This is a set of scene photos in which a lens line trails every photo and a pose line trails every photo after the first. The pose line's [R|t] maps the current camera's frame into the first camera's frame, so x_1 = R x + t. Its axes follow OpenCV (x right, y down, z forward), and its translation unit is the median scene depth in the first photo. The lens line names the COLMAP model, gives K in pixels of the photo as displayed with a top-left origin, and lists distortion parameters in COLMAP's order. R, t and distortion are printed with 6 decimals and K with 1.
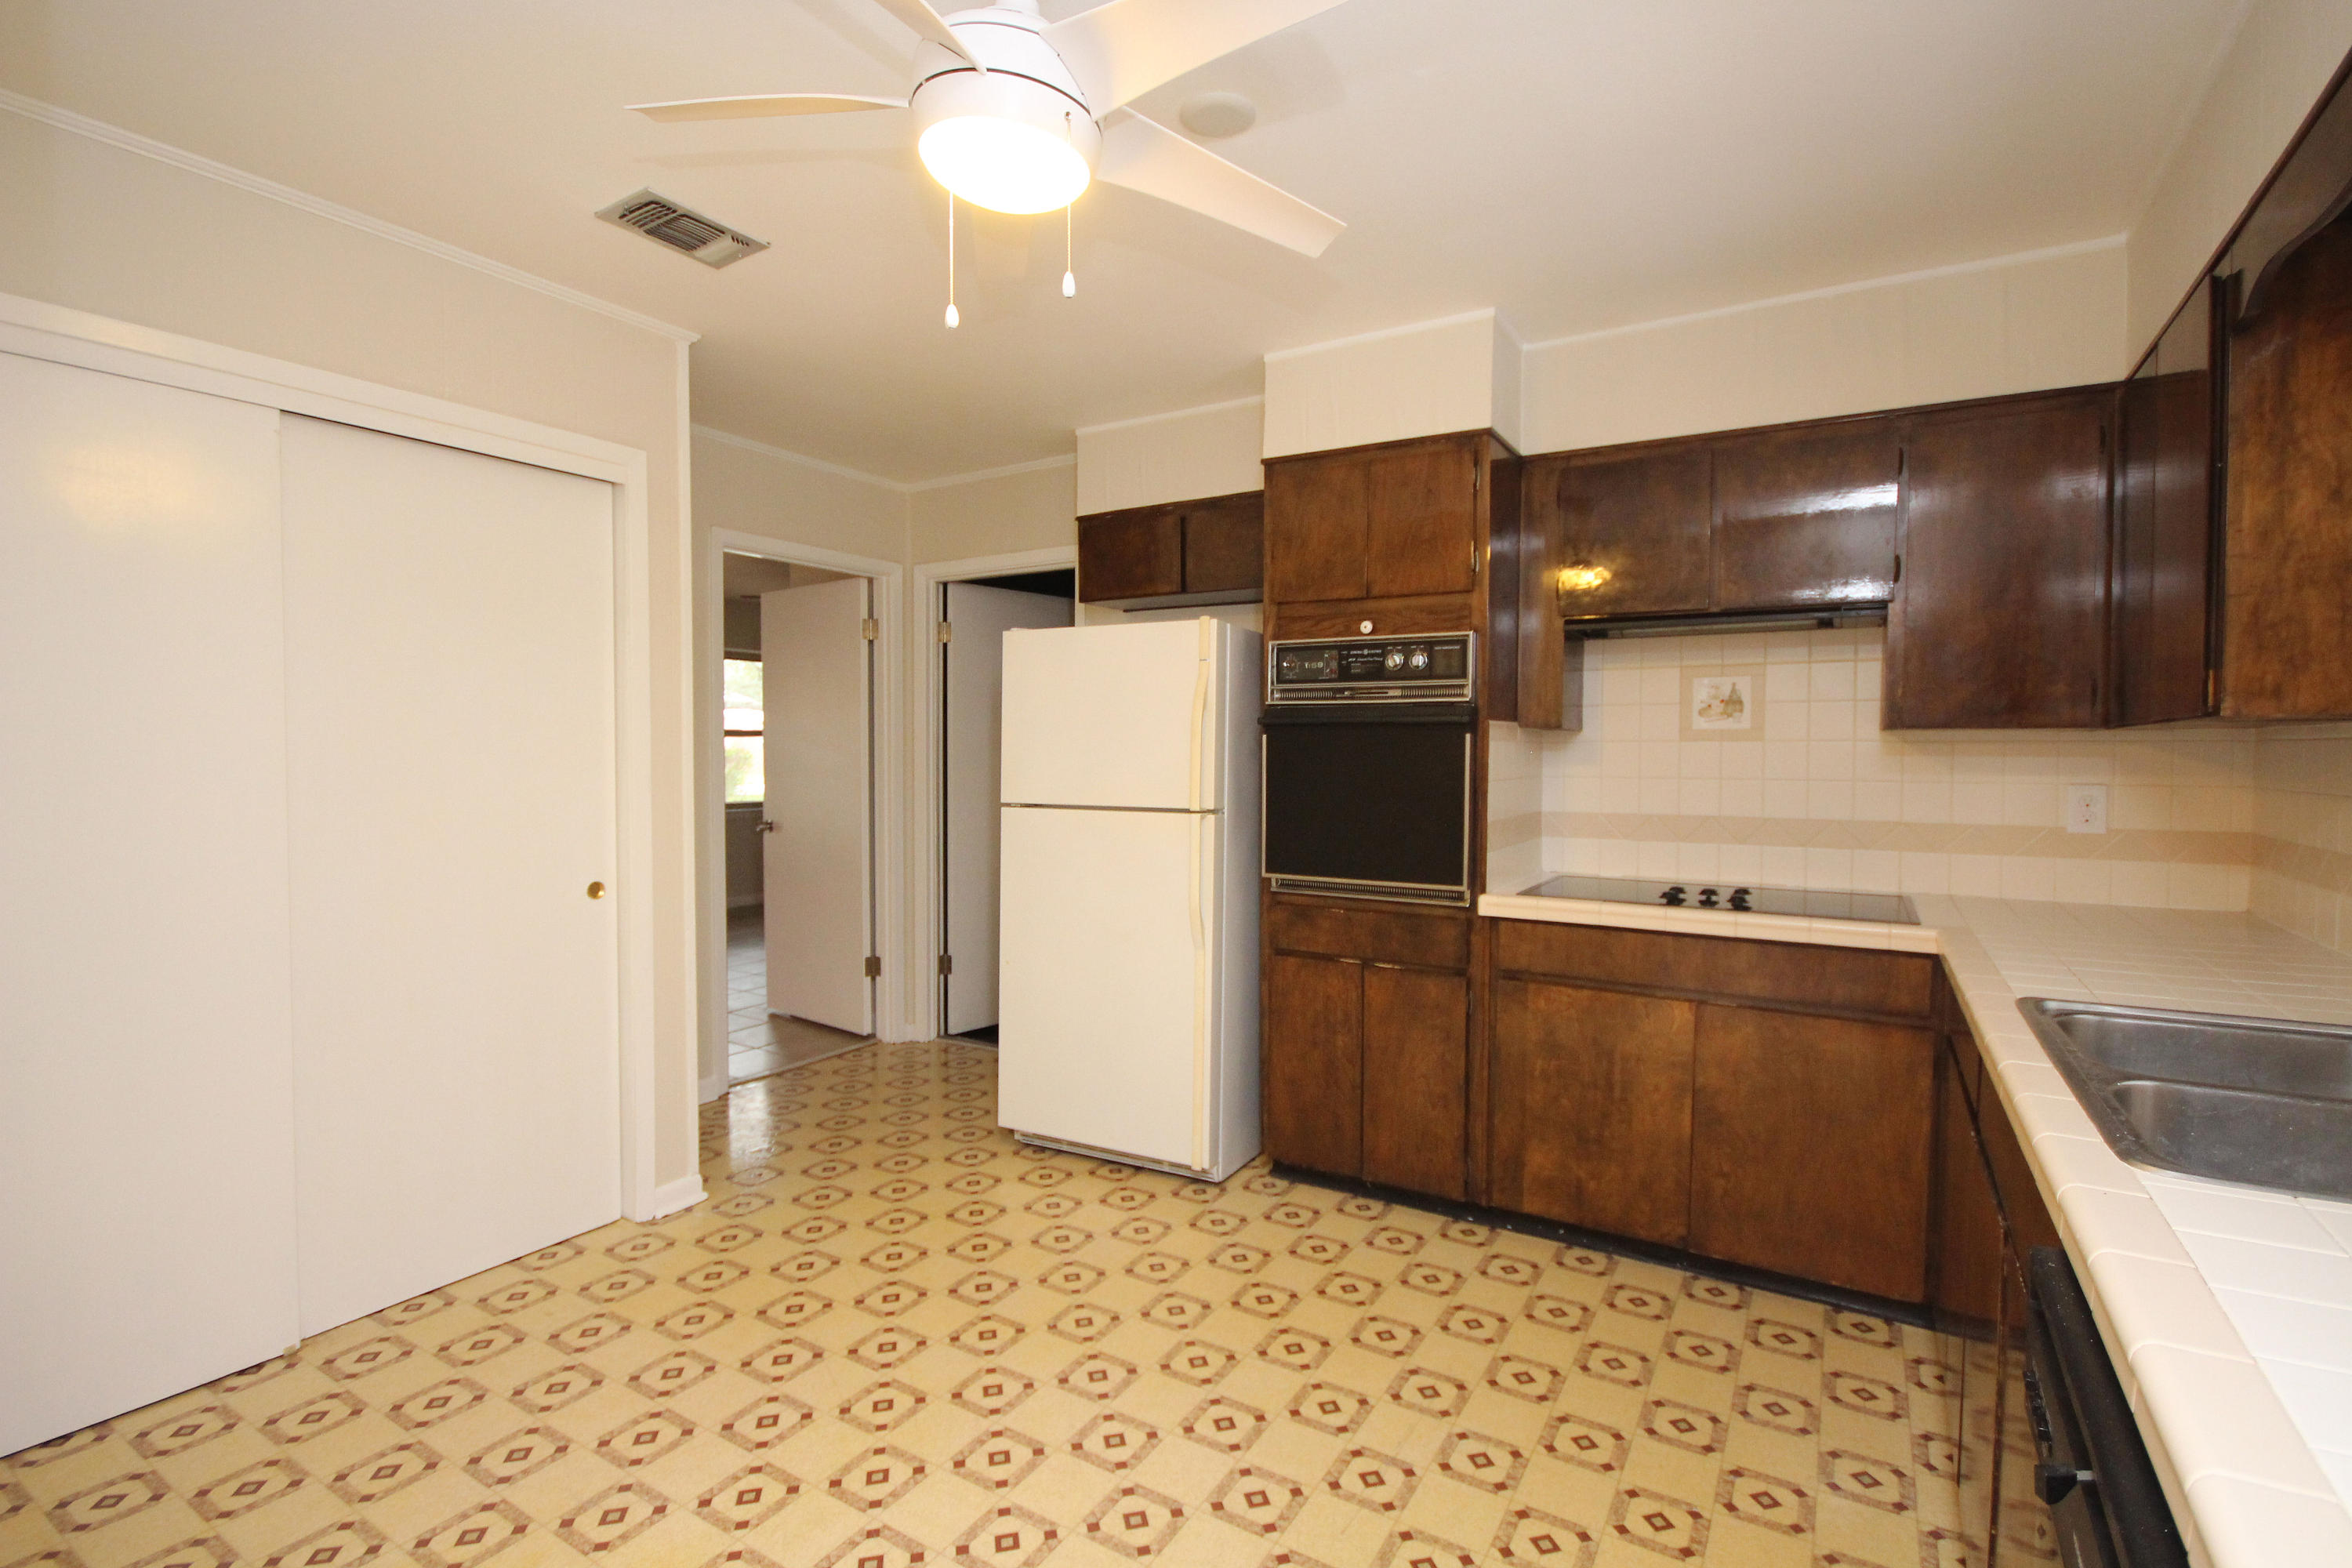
lens RADIAL K [[1108.3, 0, 1176.0], [0, 1108.3, 784.0], [0, 0, 1]] dist [0.000084, 0.000029]
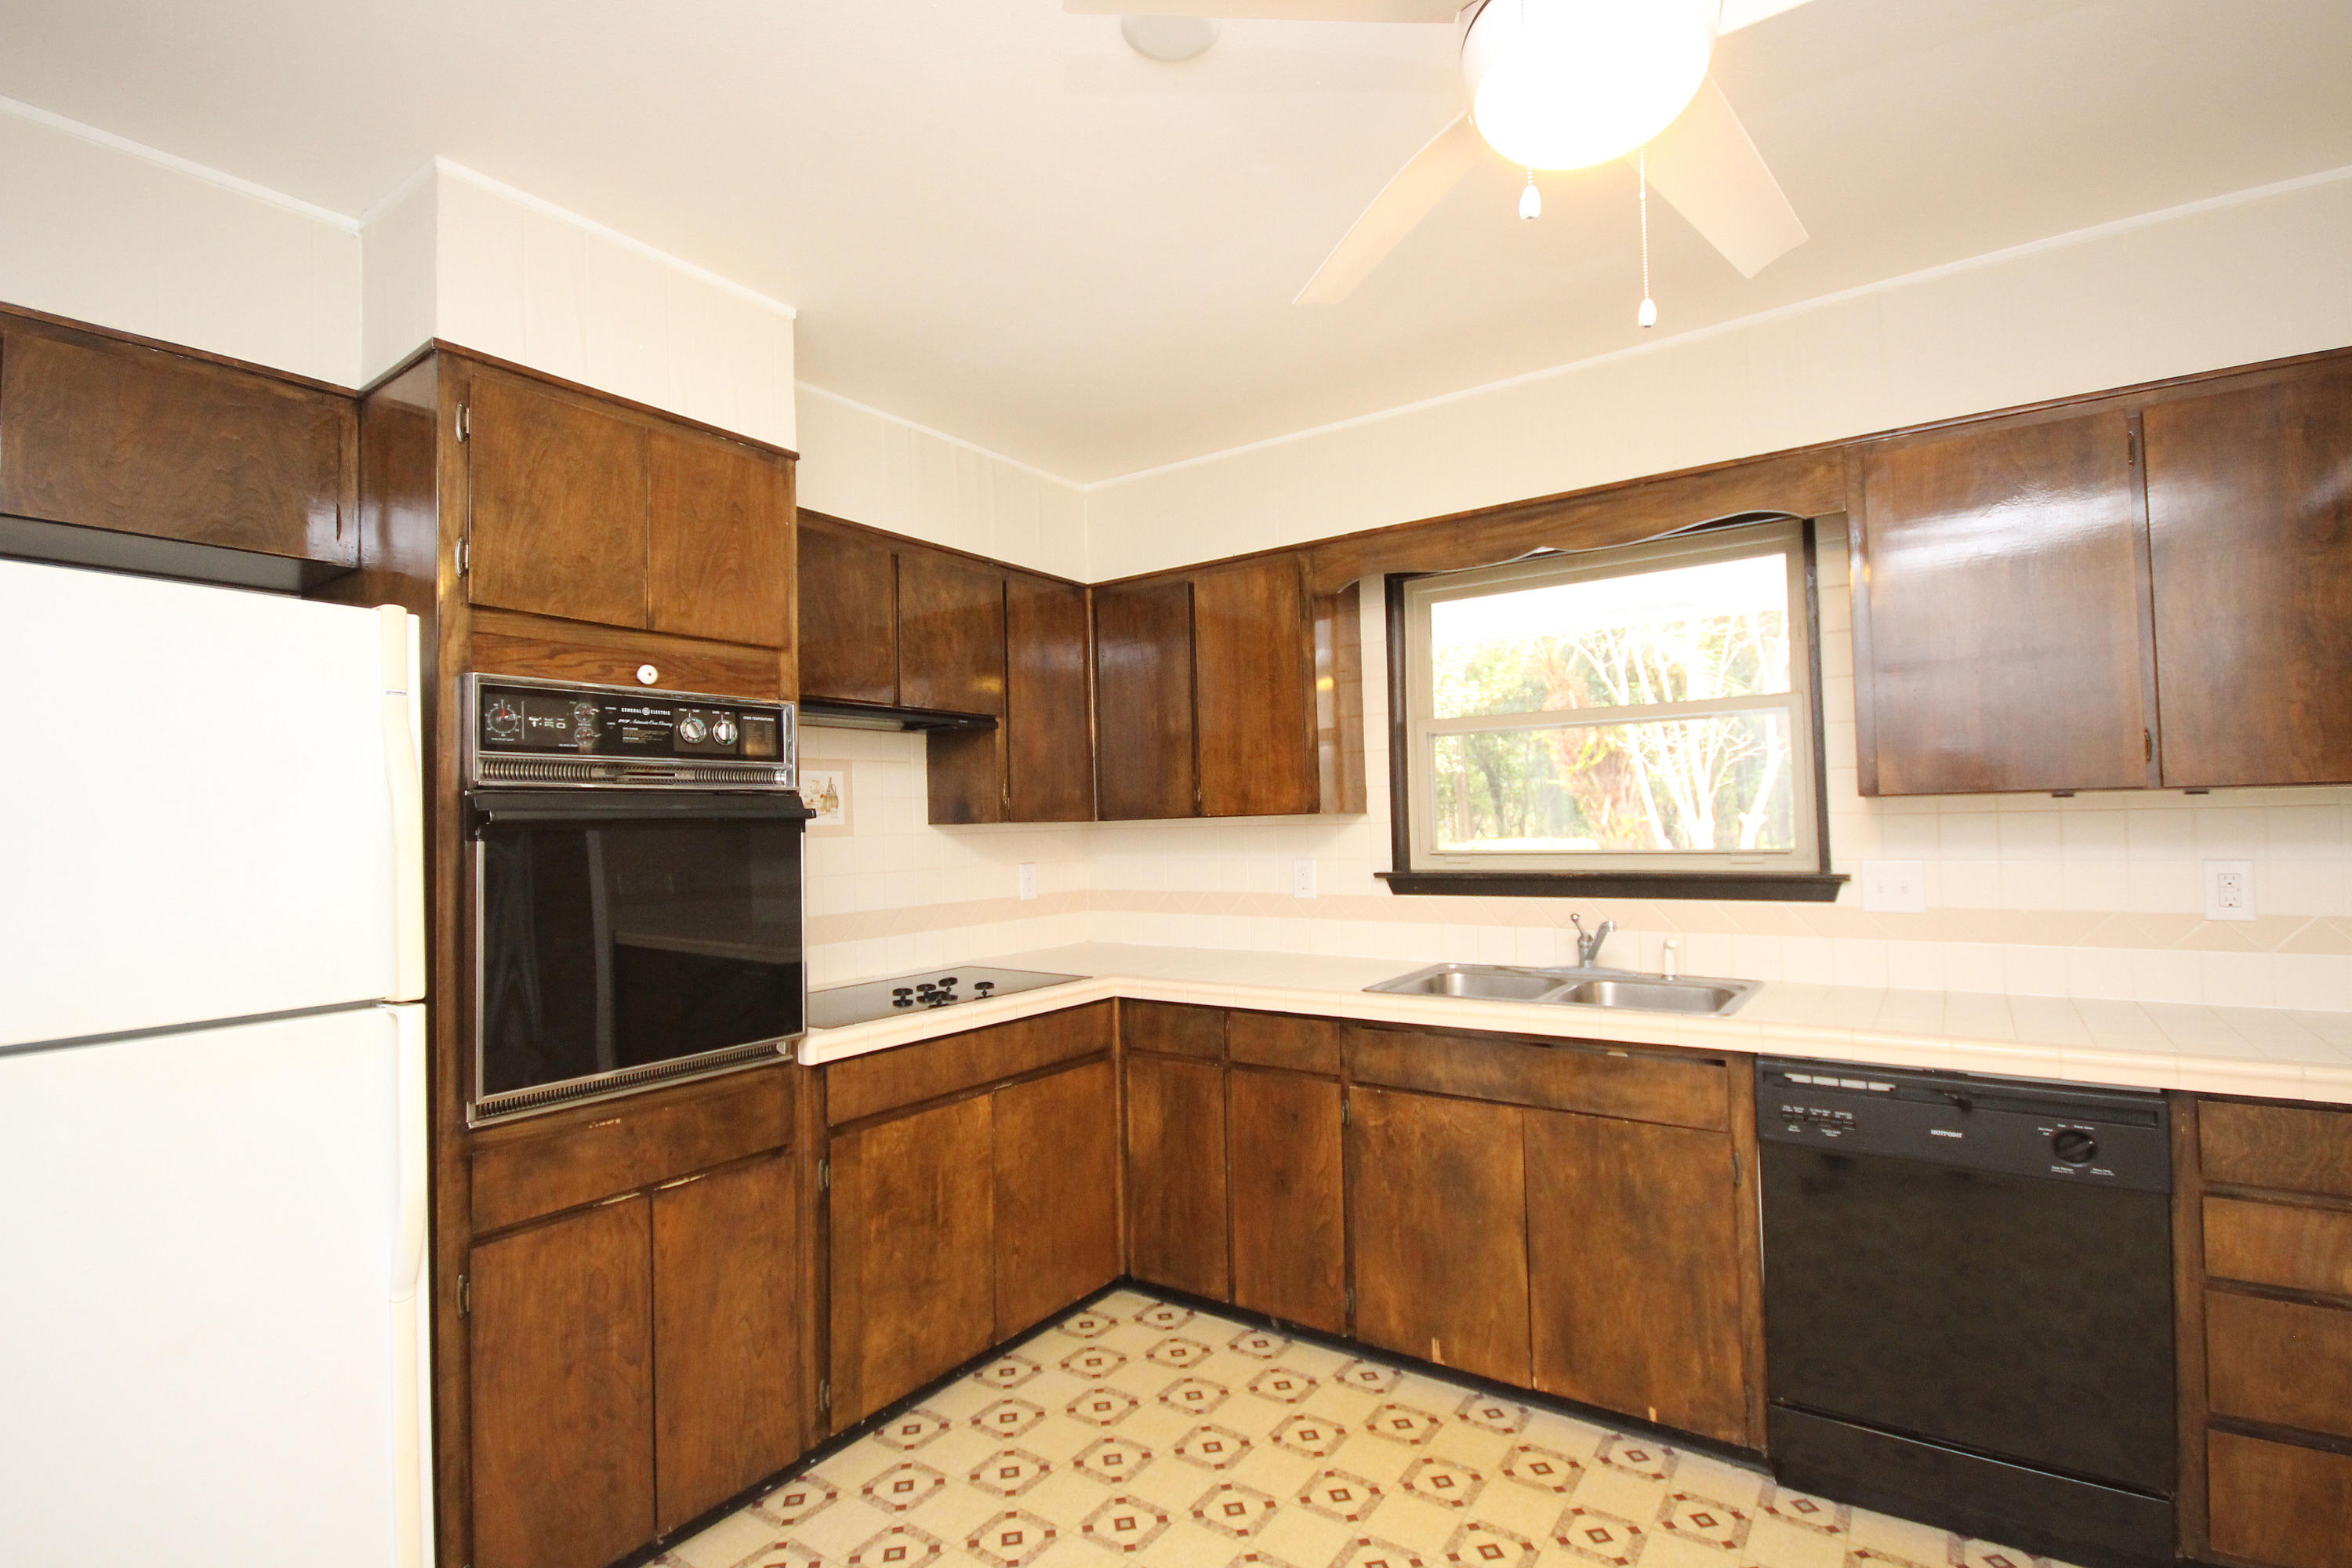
lens RADIAL K [[1108.3, 0, 1176.0], [0, 1108.3, 784.0], [0, 0, 1]] dist [0.000084, 0.000029]
pose [[0.045682, 0.030815, 0.998481, -0.483463], [0.058791, 0.997709, -0.033481, -0.036520], [-0.997225, 0.060231, 0.043766, 0.676659]]
